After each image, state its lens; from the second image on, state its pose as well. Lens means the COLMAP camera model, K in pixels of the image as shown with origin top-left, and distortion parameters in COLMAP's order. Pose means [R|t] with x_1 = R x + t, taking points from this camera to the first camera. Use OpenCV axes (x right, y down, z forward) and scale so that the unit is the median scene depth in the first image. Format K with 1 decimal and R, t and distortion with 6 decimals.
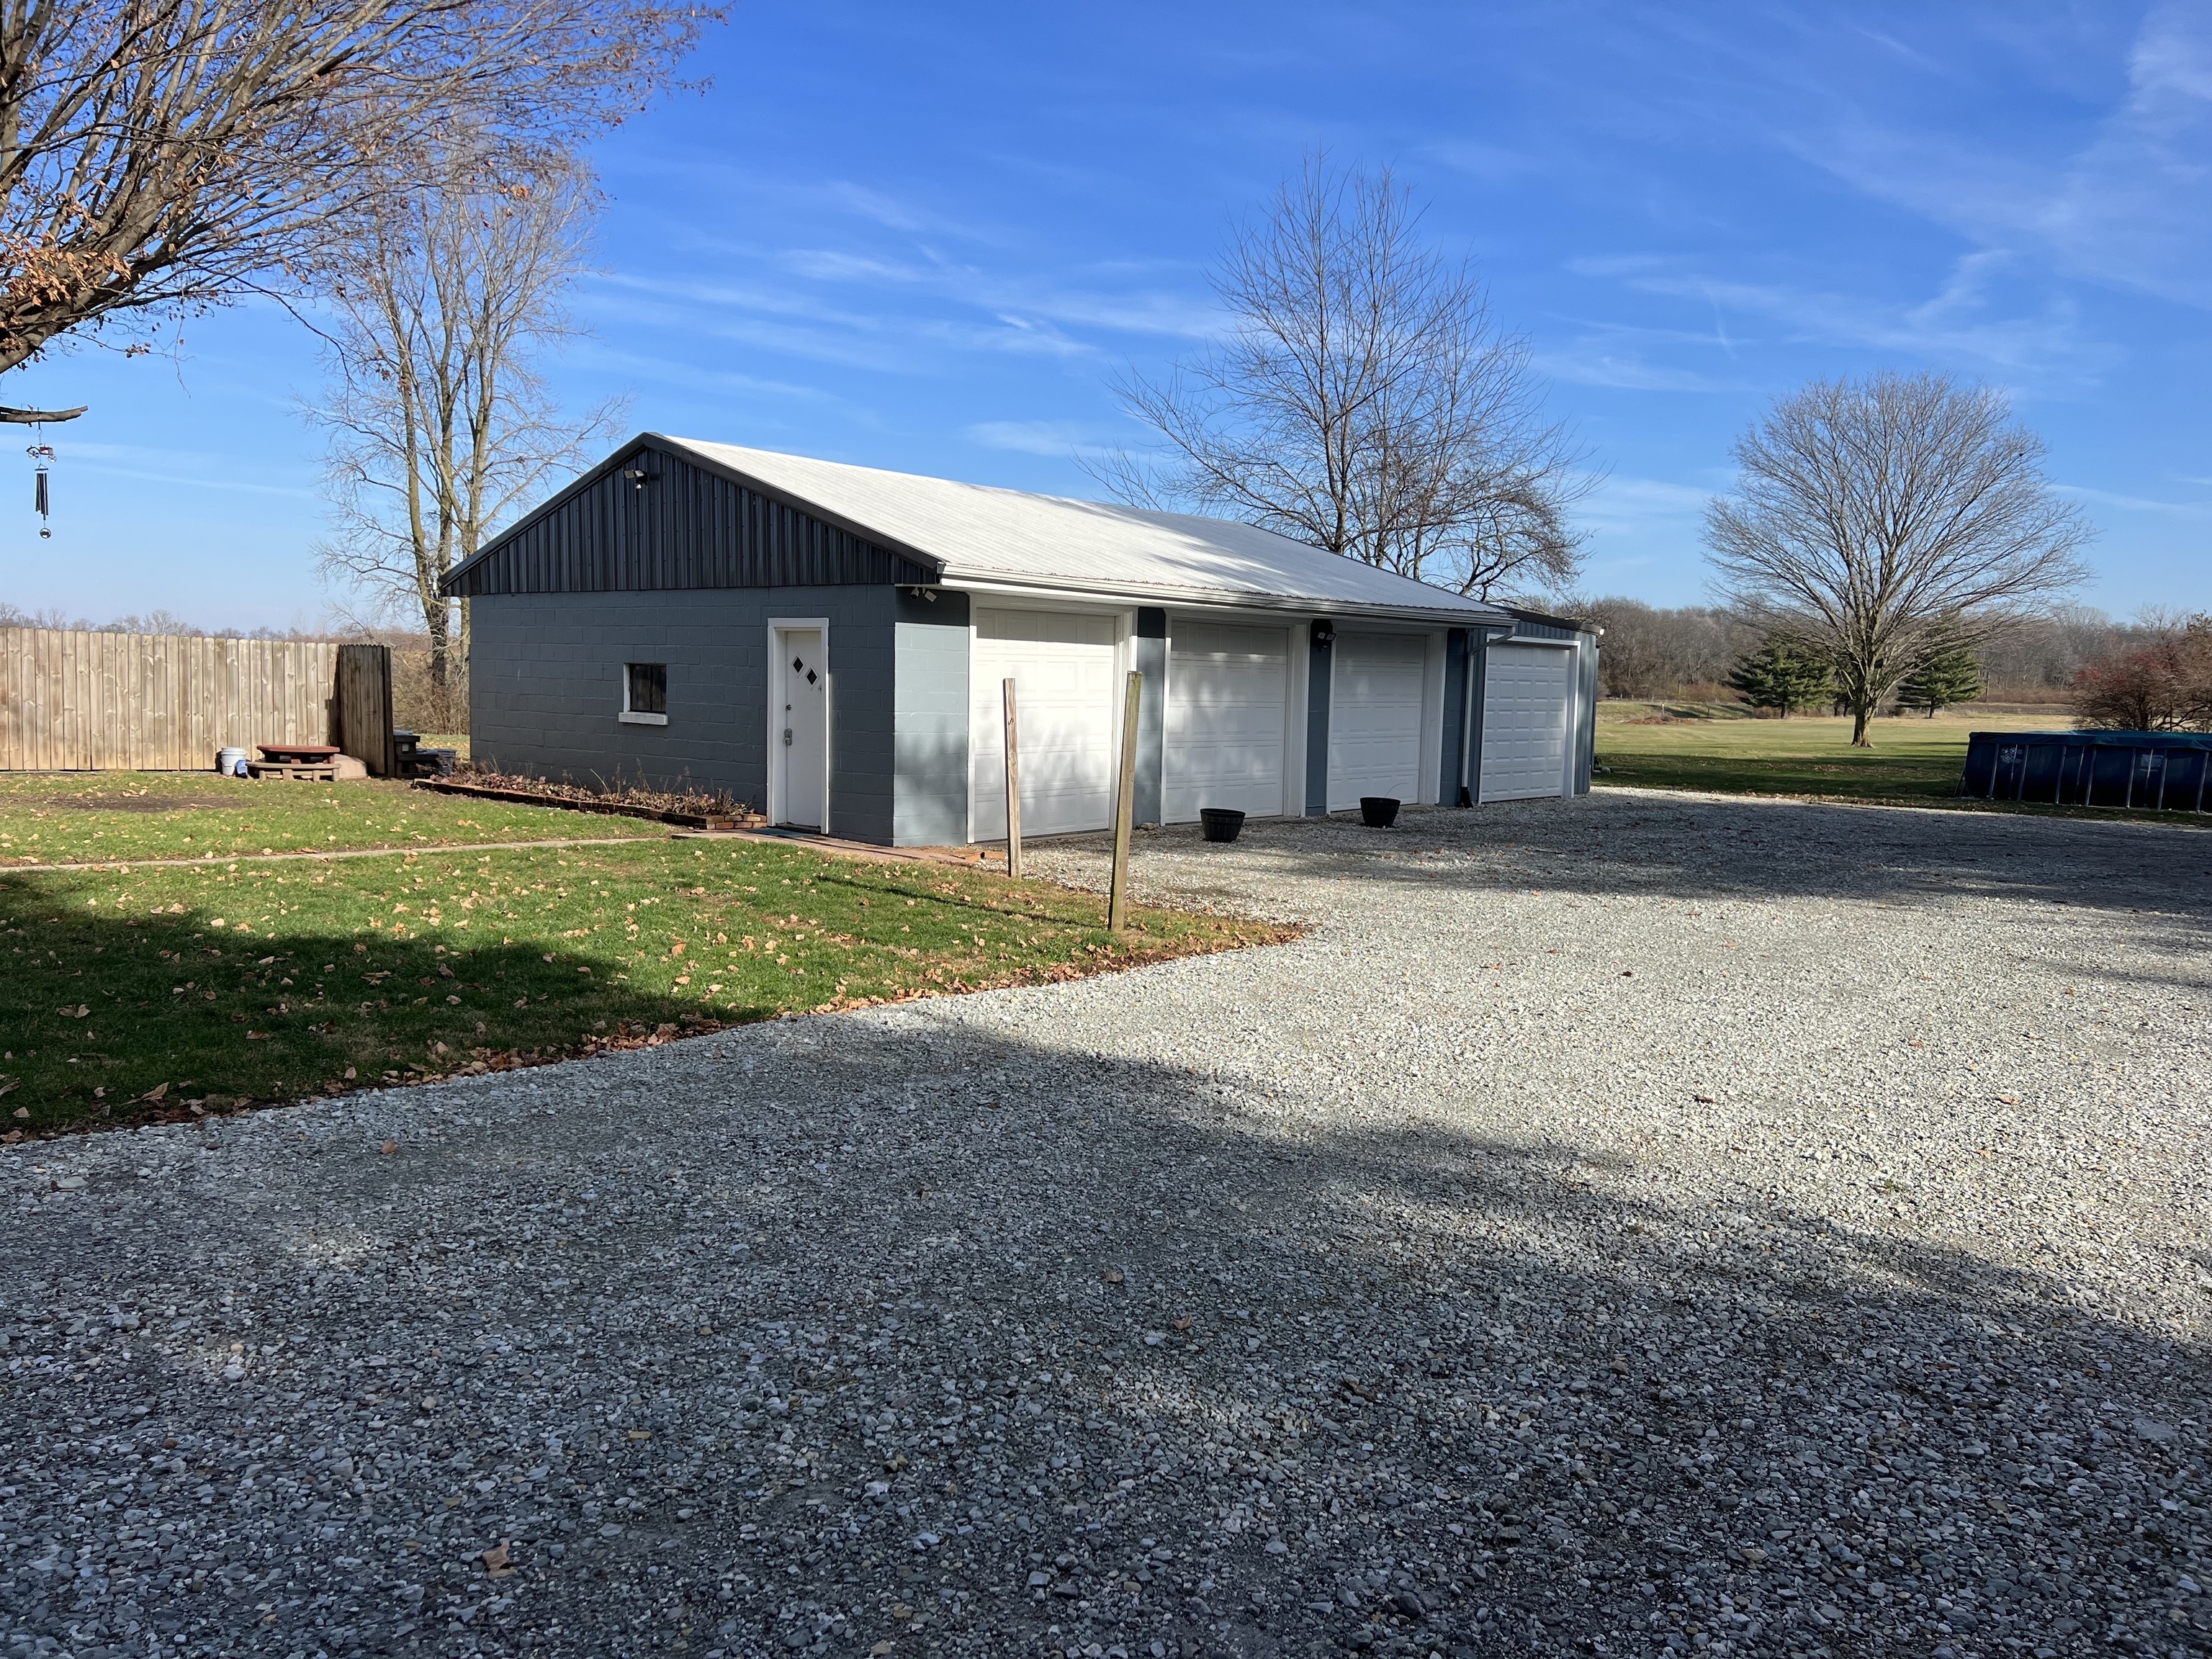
lens RADIAL K [[1661.7, 0, 1104.6], [0, 1661.7, 832.2], [0, 0, 1]] dist [0.040148, -0.007287]
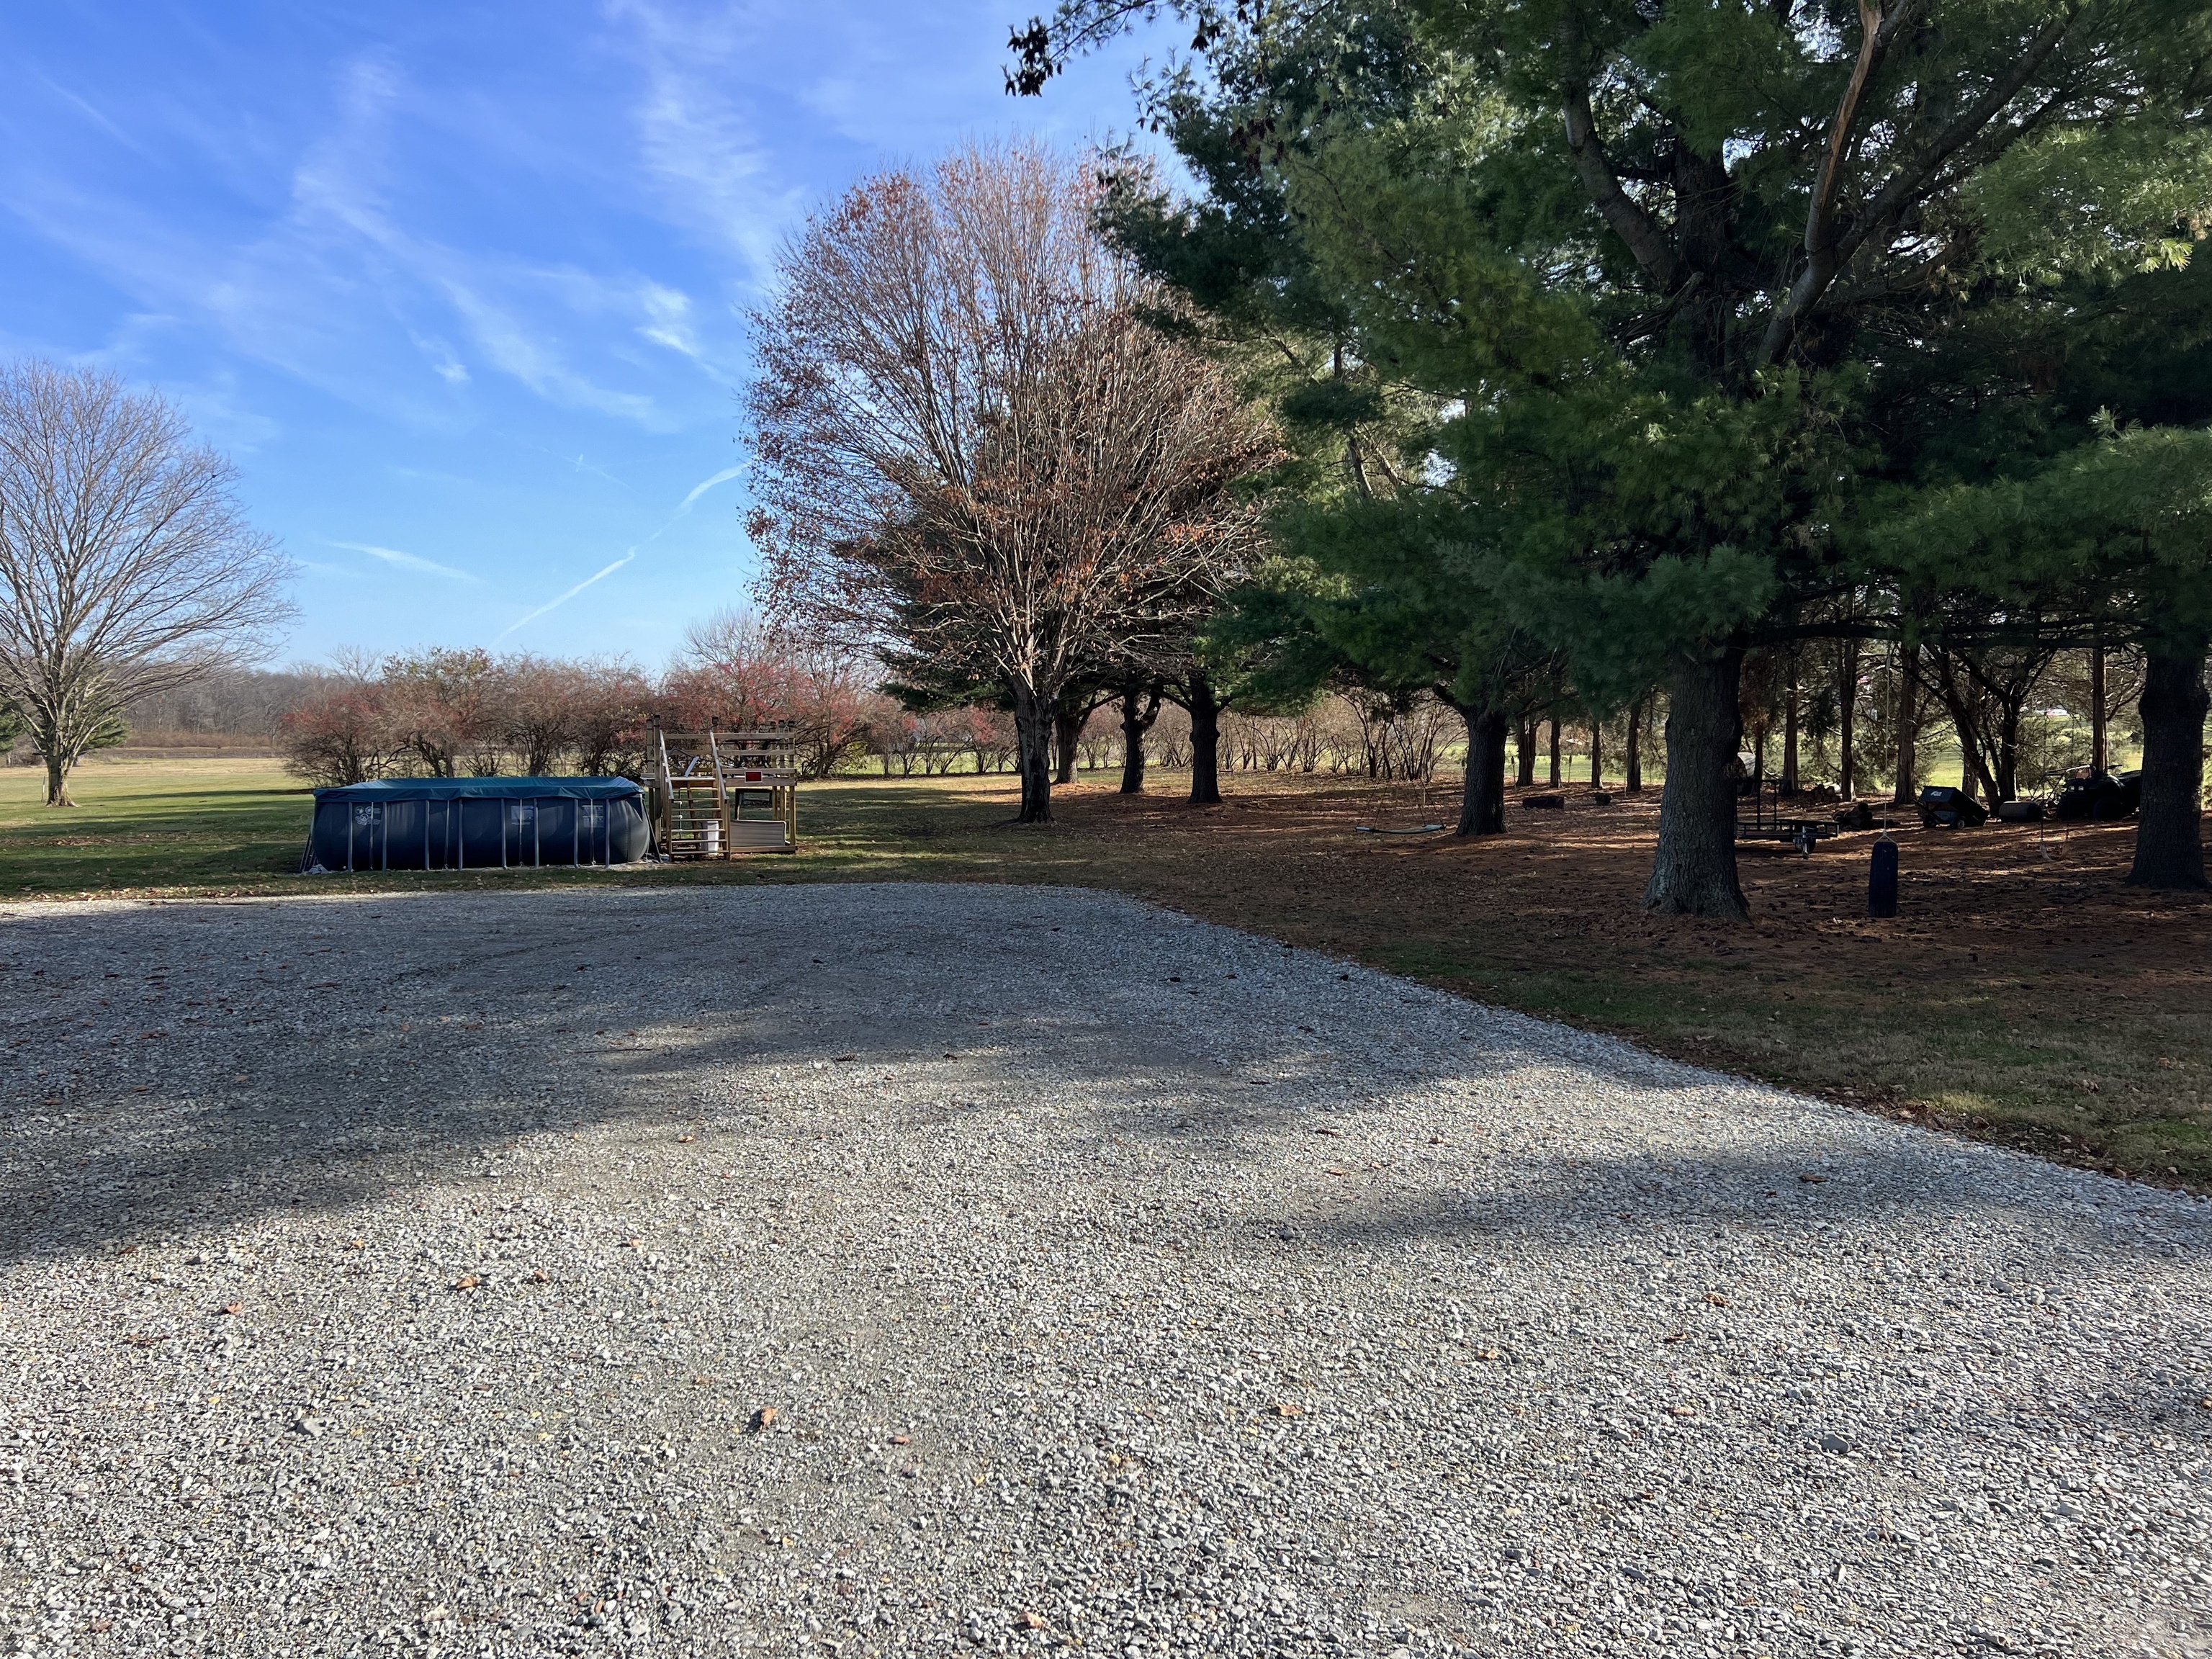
lens RADIAL K [[1661.7, 0, 1102.5], [0, 1661.7, 833.2], [0, 0, 1]] dist [0.040148, -0.007287]
pose [[0.531140, -0.074312, 0.844019, 0.017742], [0.095410, 0.995056, 0.027569, -0.011174], [-0.841895, 0.065884, 0.535604, 0.114522]]
